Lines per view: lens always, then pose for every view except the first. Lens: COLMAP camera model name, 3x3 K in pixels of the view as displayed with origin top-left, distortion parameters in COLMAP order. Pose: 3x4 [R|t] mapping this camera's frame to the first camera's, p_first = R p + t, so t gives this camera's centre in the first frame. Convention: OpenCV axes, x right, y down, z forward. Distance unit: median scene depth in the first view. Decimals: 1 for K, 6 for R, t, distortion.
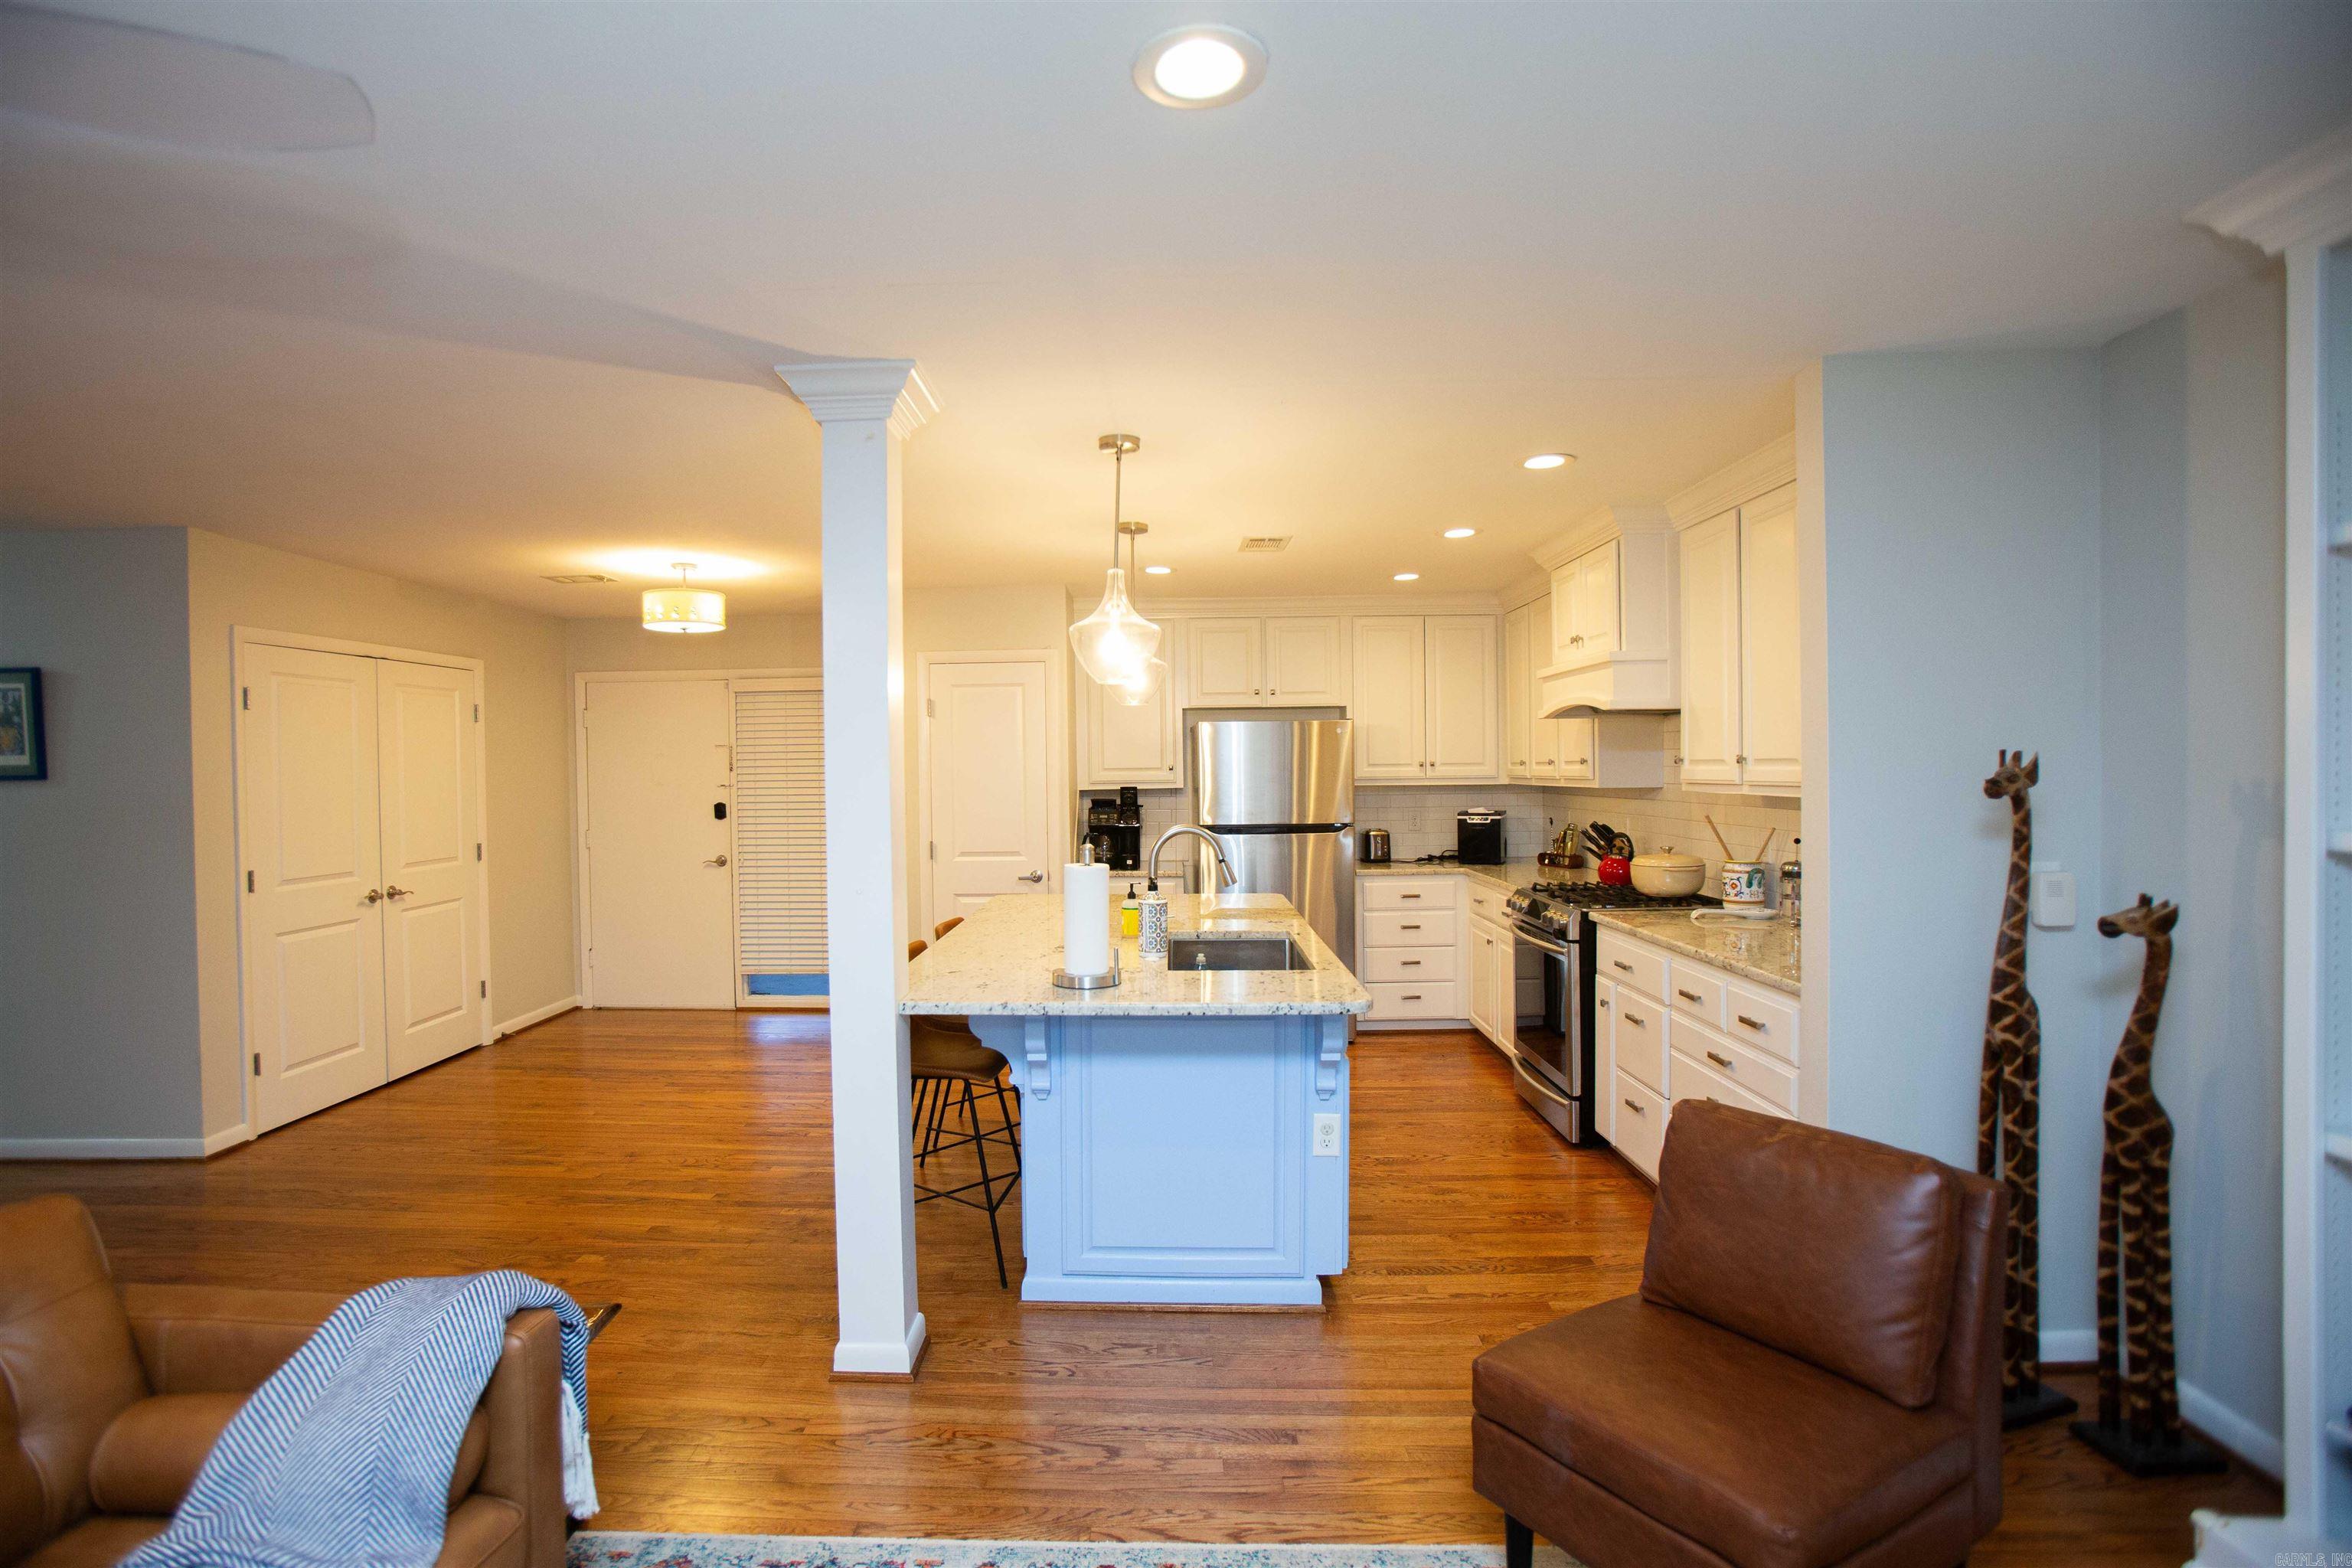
lens RADIAL K [[1136.5, 0, 1131.0], [0, 1136.5, 776.8], [0, 0, 1]] dist [-0.075372, 0.037163]
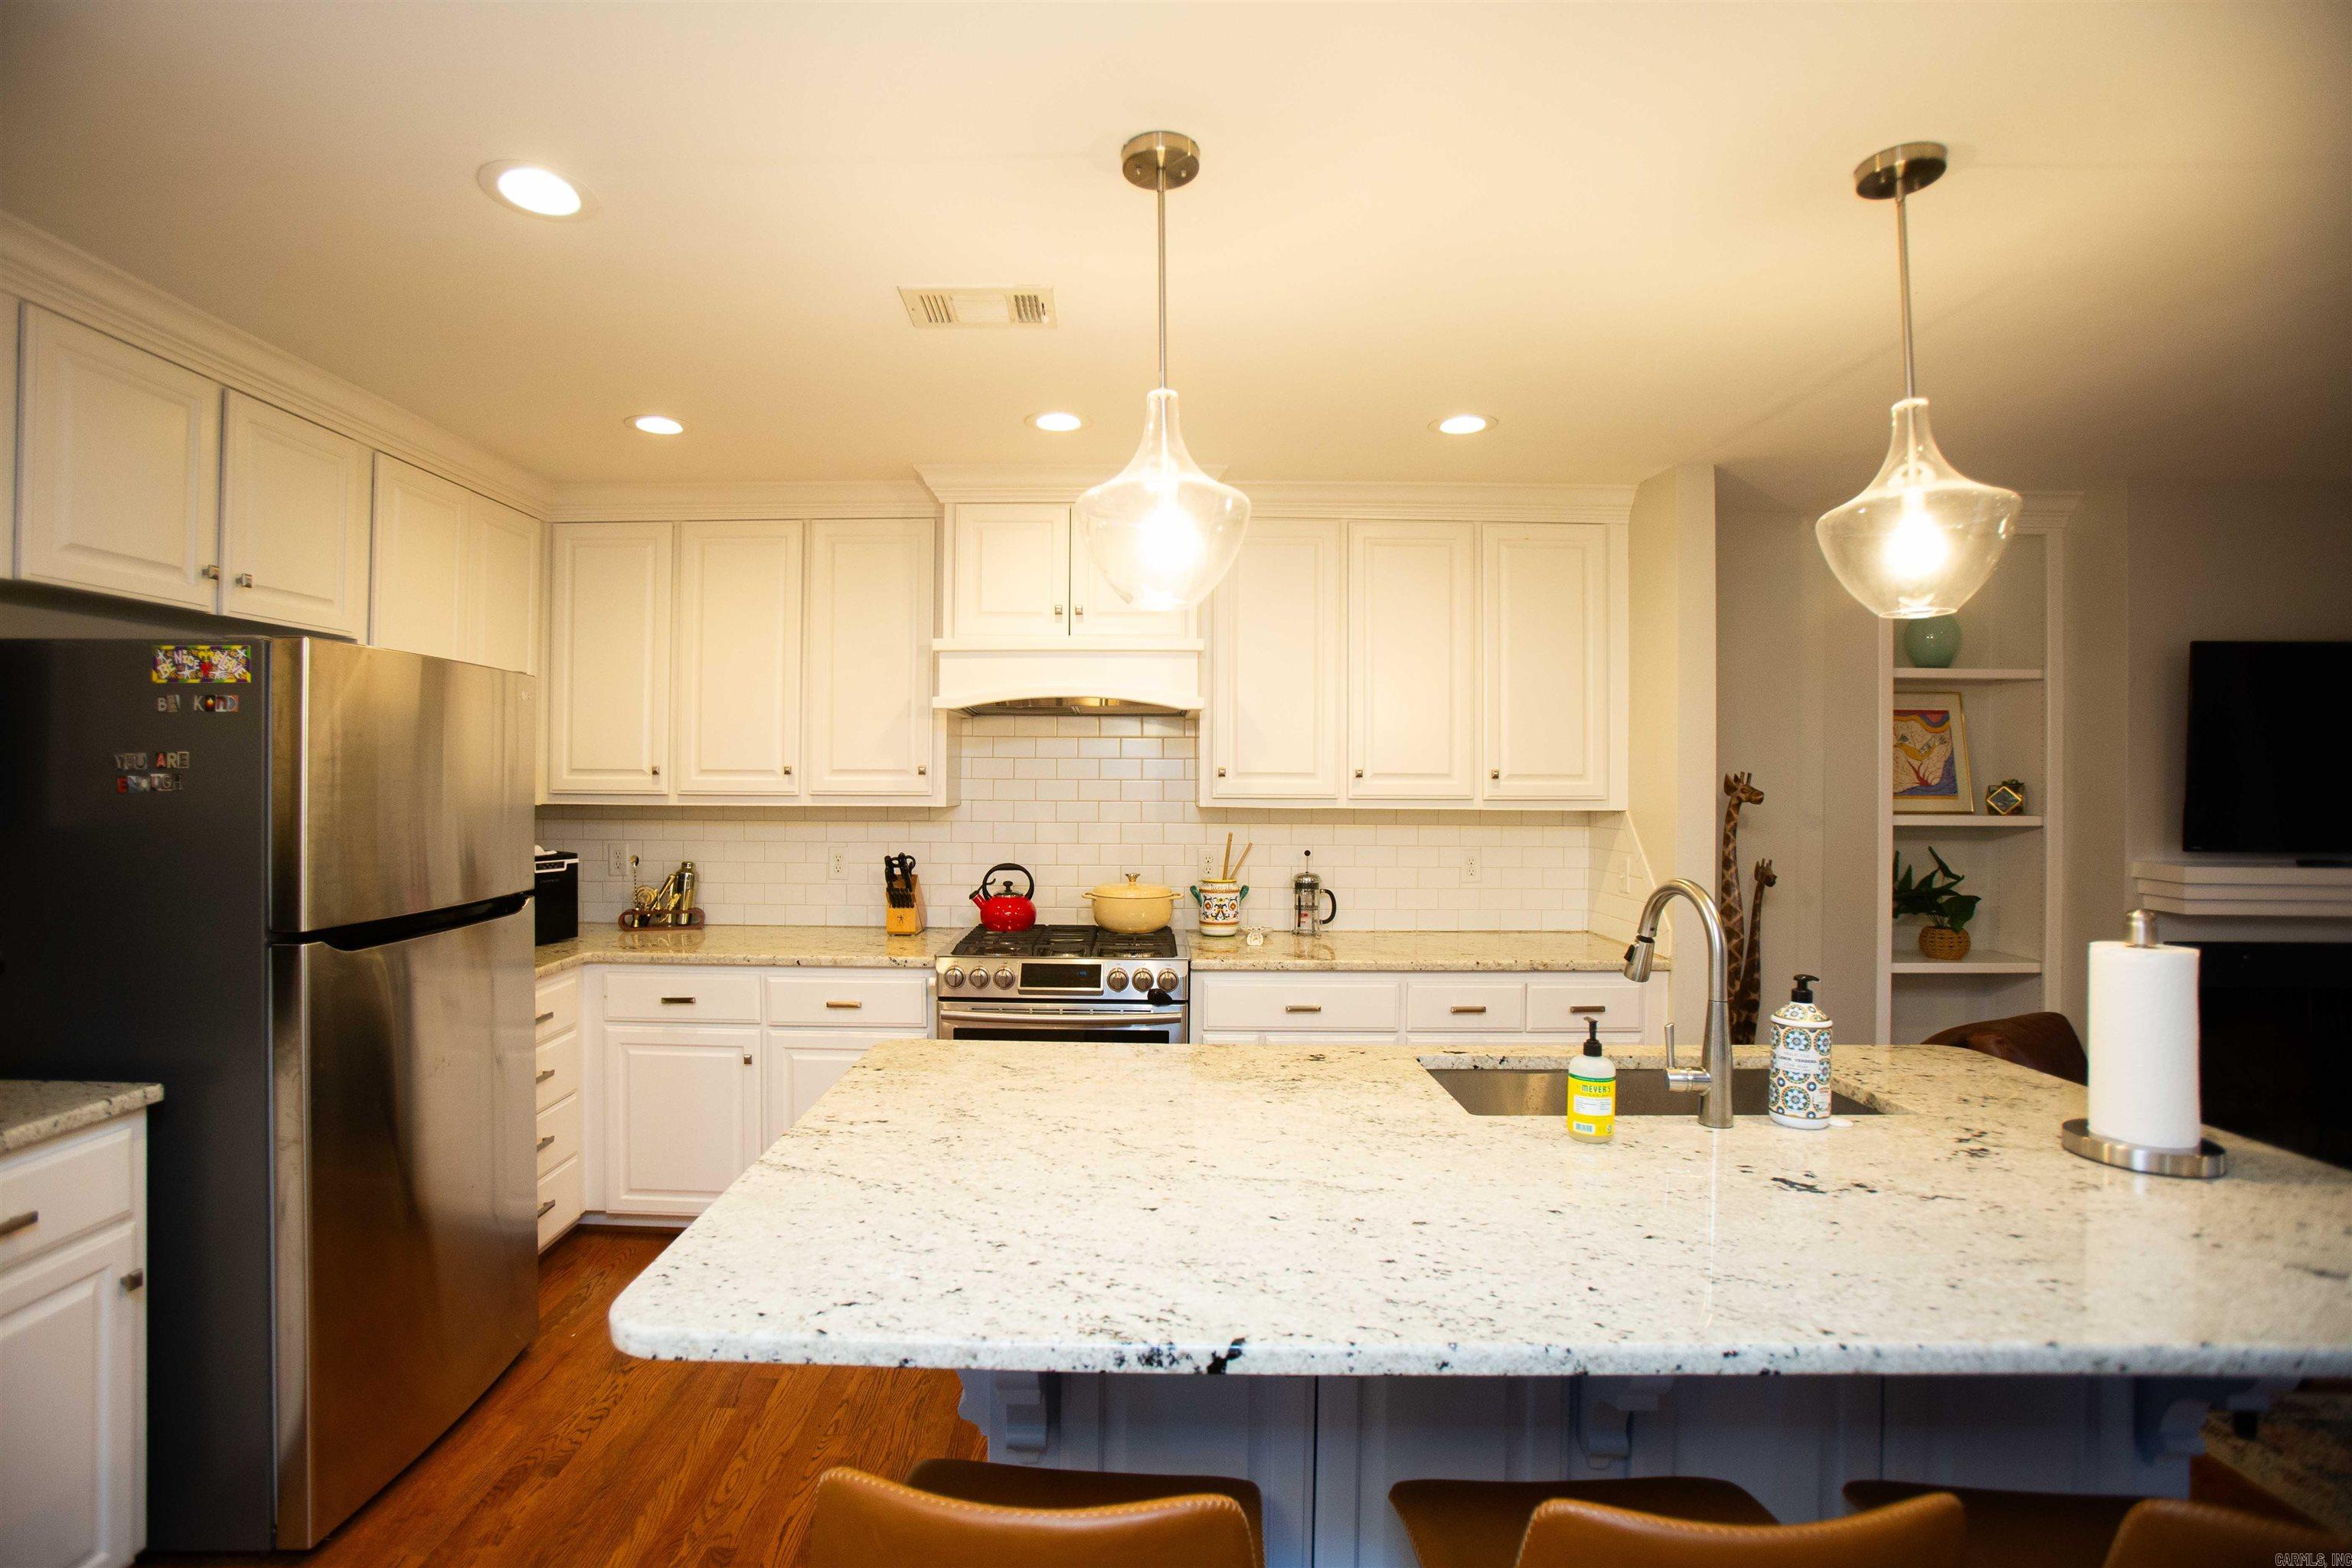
lens RADIAL K [[1126.9, 0, 1133.3], [0, 1126.9, 777.6], [0, 0, 1]] dist [-0.079523, 0.040997]
pose [[-0.024058, 0.010532, 0.999655, -0.276048], [0.002498, 0.999942, -0.010475, -0.001225], [-0.999707, 0.002245, -0.024083, 0.739388]]
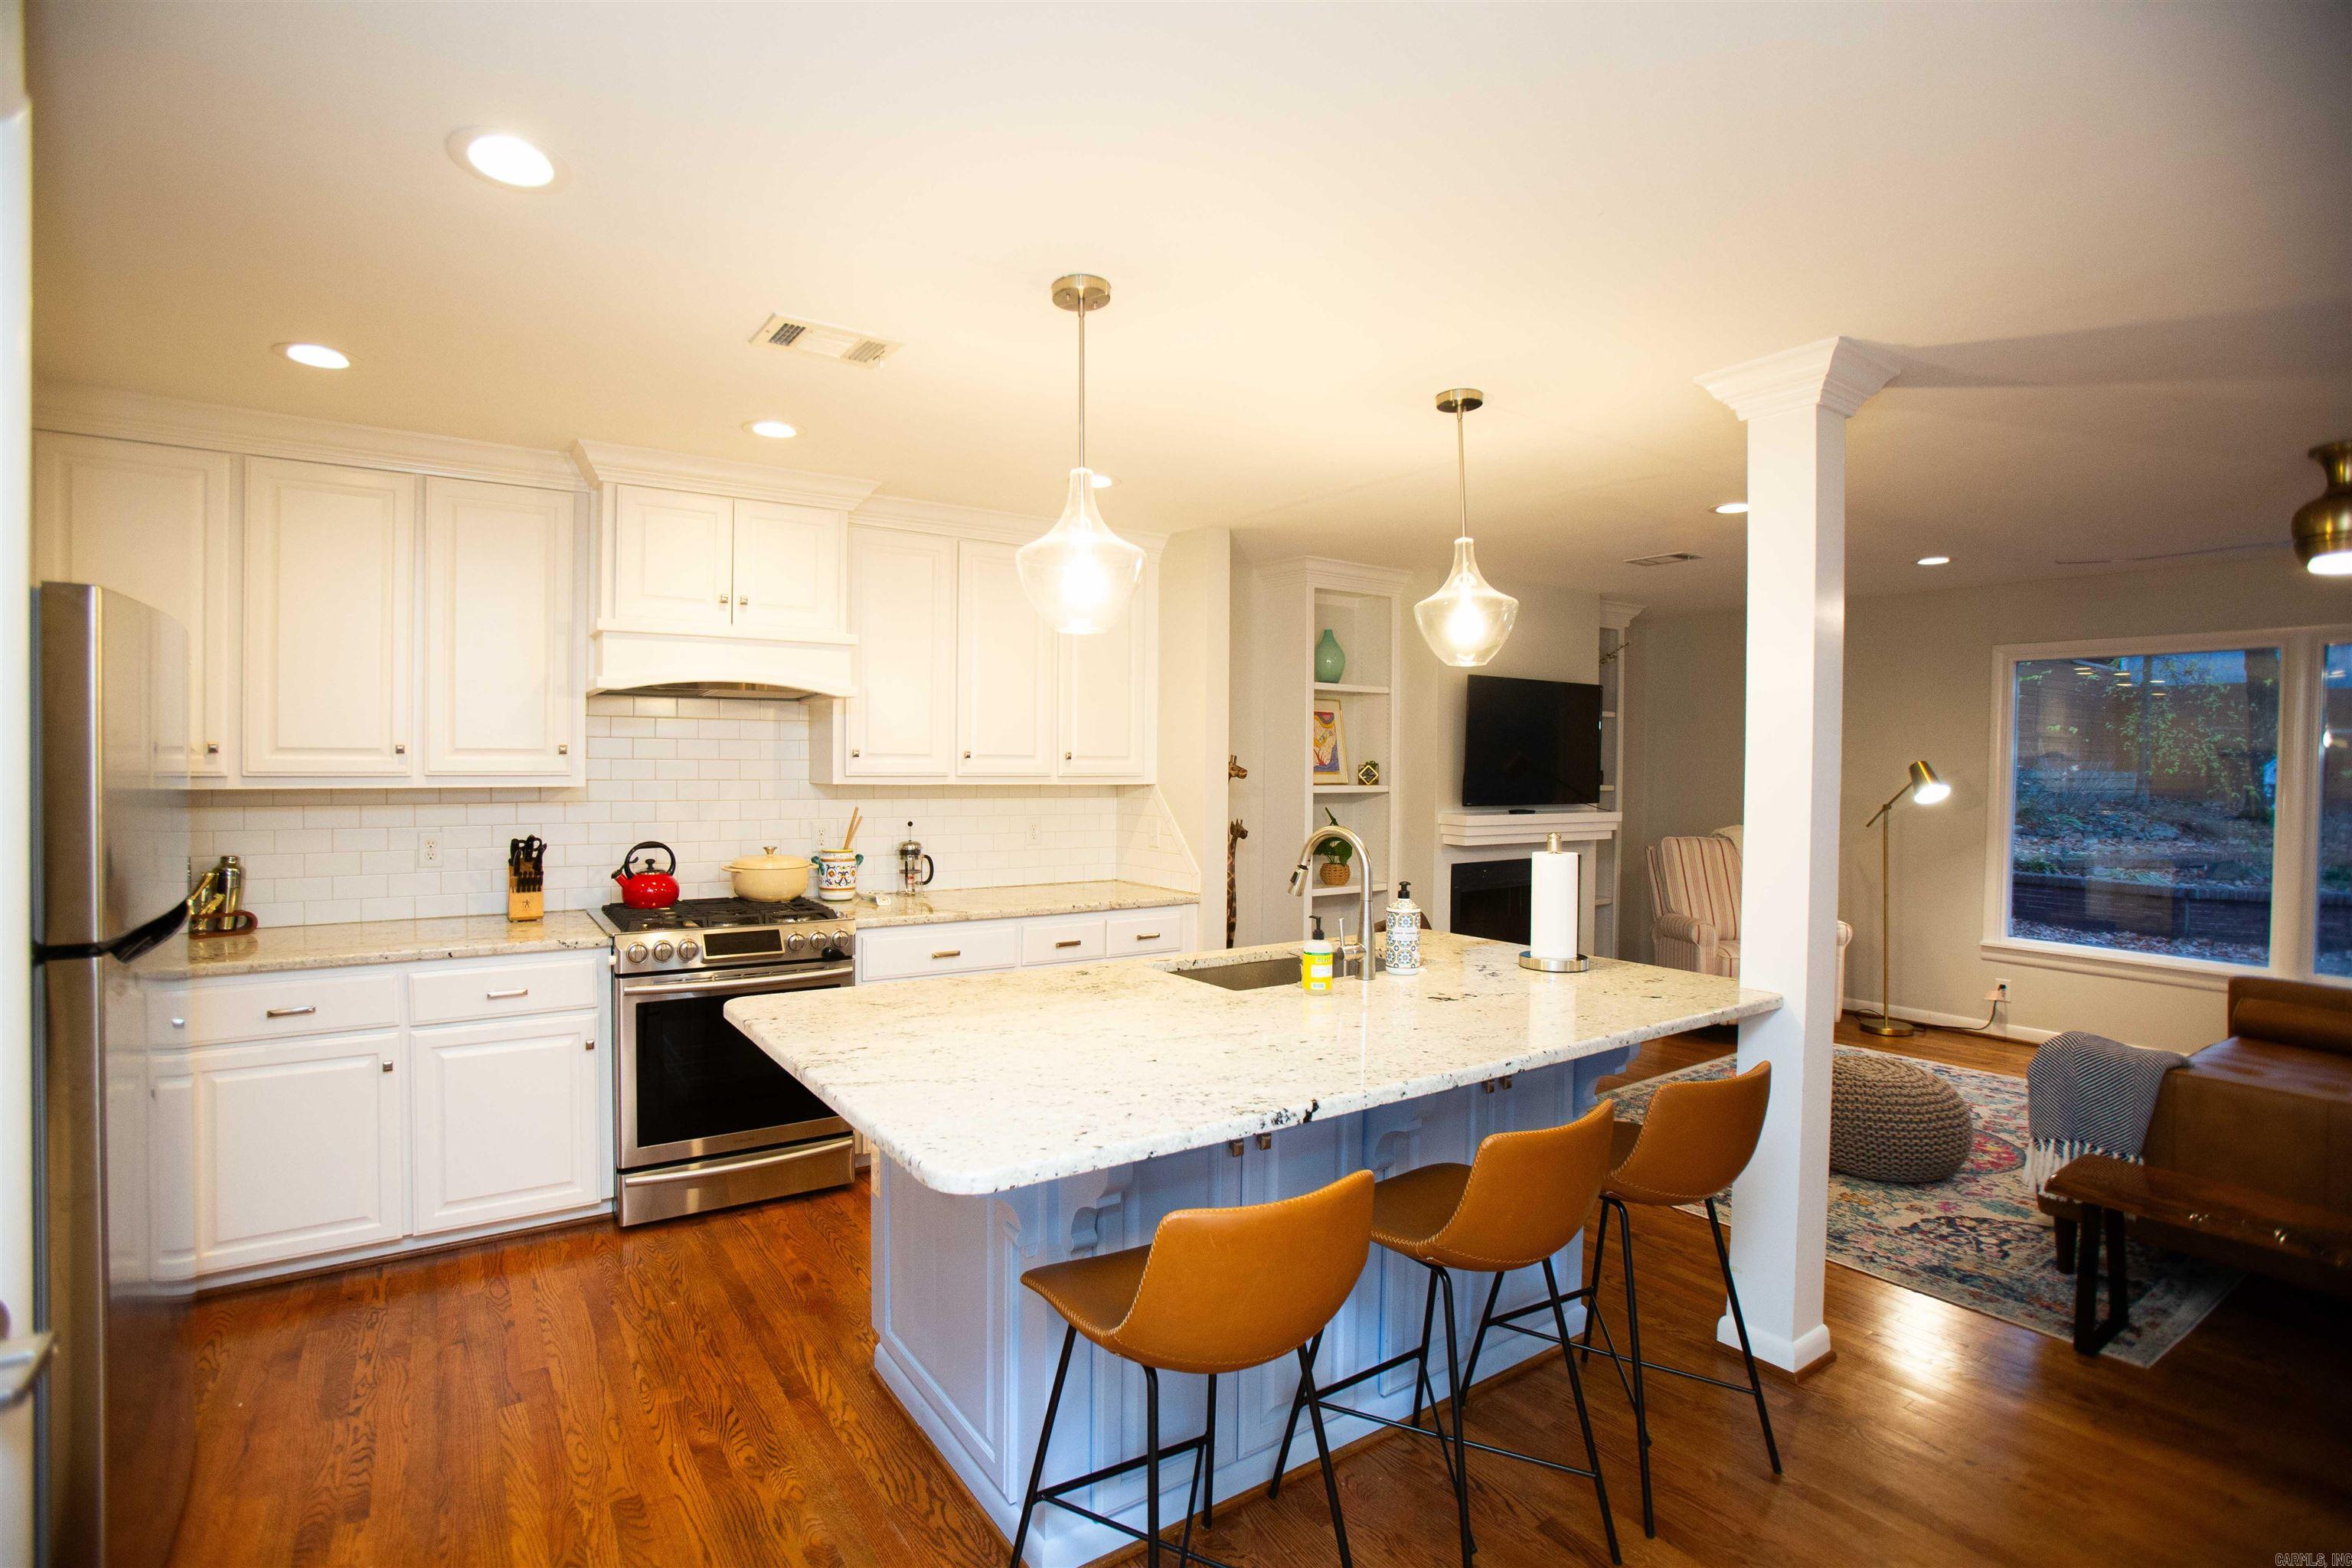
lens RADIAL K [[1098.3, 0, 1130.8], [0, 1098.3, 779.8], [0, 0, 1]] dist [-0.081237, 0.037718]
pose [[-0.575532, -0.007914, 0.817741, -0.305608], [0.004164, 0.999912, 0.012607, -0.001882], [-0.817769, 0.010661, -0.575448, 0.921769]]
